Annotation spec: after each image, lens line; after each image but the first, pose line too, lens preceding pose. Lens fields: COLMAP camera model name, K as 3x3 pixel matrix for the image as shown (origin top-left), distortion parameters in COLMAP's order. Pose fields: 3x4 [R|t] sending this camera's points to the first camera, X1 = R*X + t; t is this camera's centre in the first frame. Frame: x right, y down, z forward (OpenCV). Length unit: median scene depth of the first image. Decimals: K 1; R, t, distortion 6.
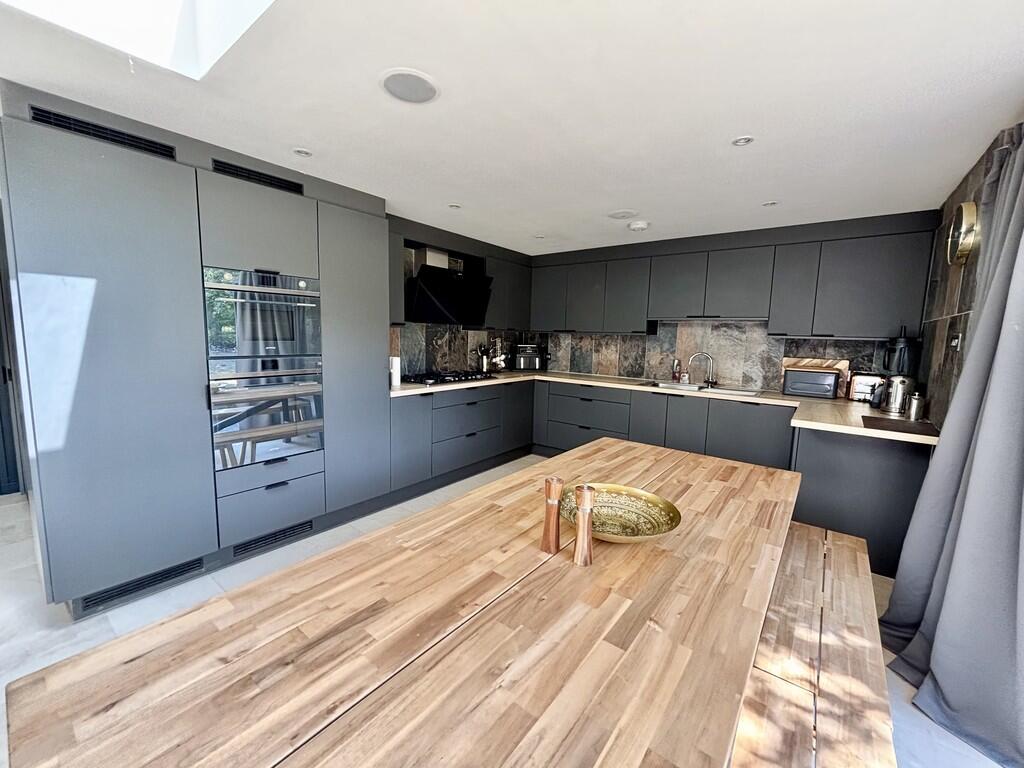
lens RADIAL K [[414.5, 0, 510.5], [0, 414.5, 383.1], [0, 0, 1]] dist [-0.010403, 0.003218]
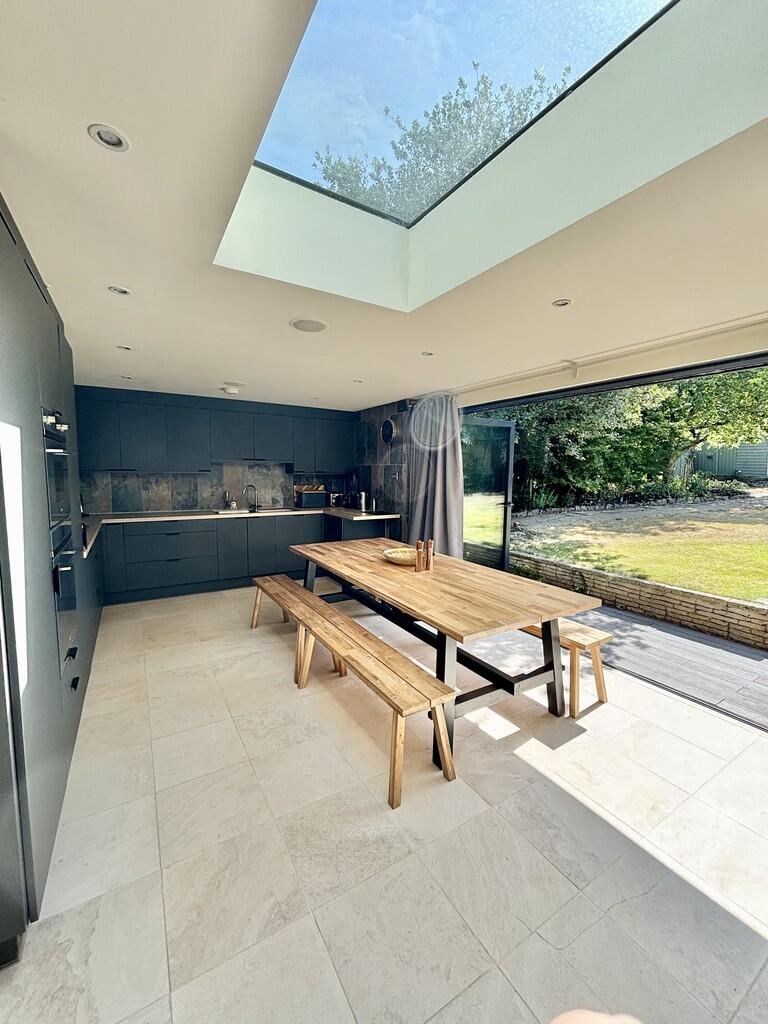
lens RADIAL K [[414.5, 0, 384.0], [0, 414.5, 510.0], [0, 0, 1]] dist [-0.010403, 0.003218]
pose [[0.347479, -0.109827, 0.931234, -0.677535], [0.107083, 0.991268, 0.076951, -0.049164], [-0.931553, 0.072980, 0.356206, 0.093890]]
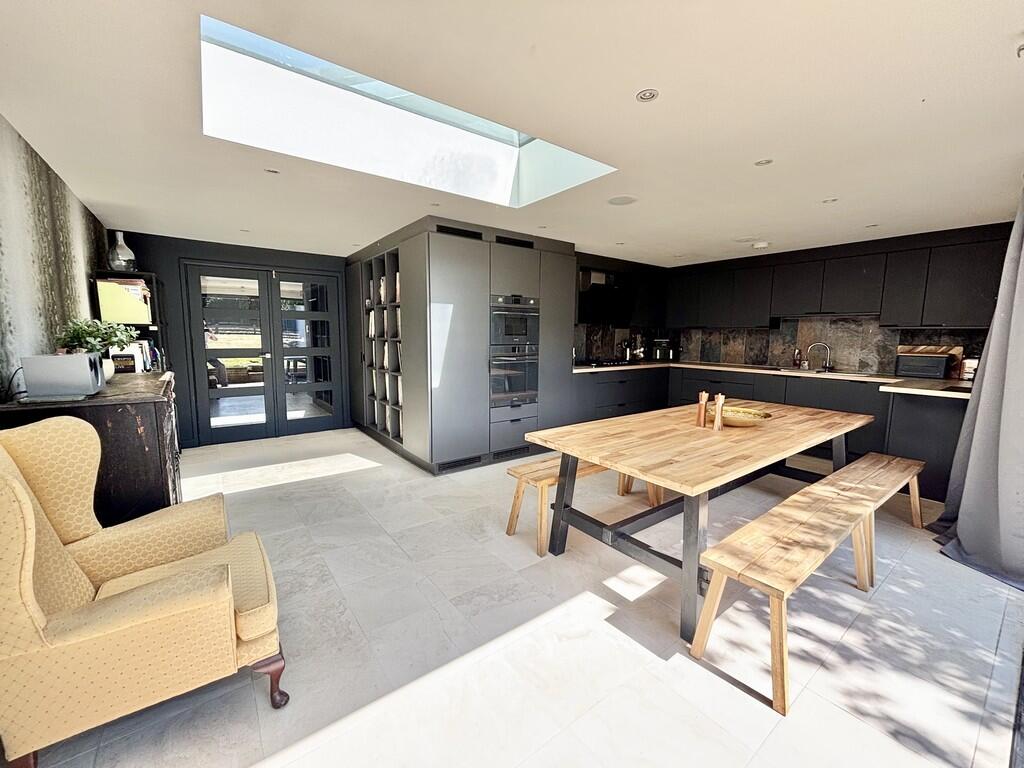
lens RADIAL K [[414.5, 0, 506.6], [0, 414.5, 382.4], [0, 0, 1]] dist [-0.010403, 0.003218]
pose [[0.961864, 0.014824, -0.273127, -0.089705], [-0.016506, 0.999856, -0.003858, 0.062295], [0.273031, 0.008219, 0.961970, -0.412971]]
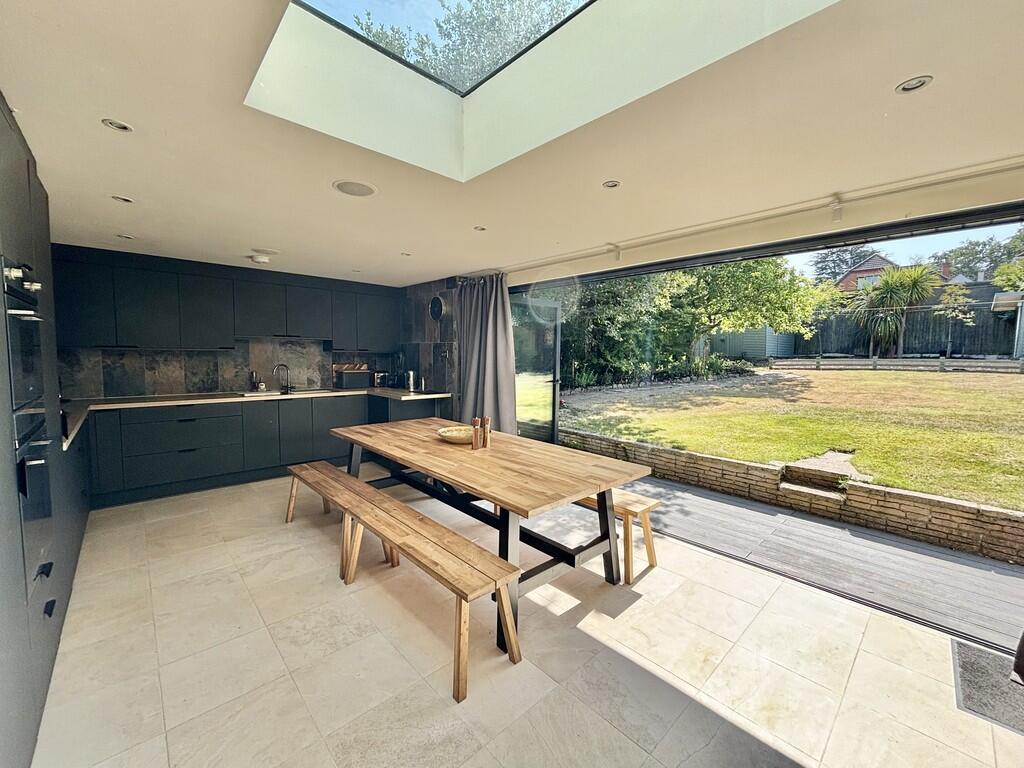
lens RADIAL K [[414.5, 0, 512.9], [0, 414.5, 381.8], [0, 0, 1]] dist [-0.010403, 0.003218]
pose [[0.150947, -0.089300, 0.984500, -0.665437], [0.106699, 0.991565, 0.073582, -0.038571], [-0.982767, 0.093938, 0.159202, 0.119094]]
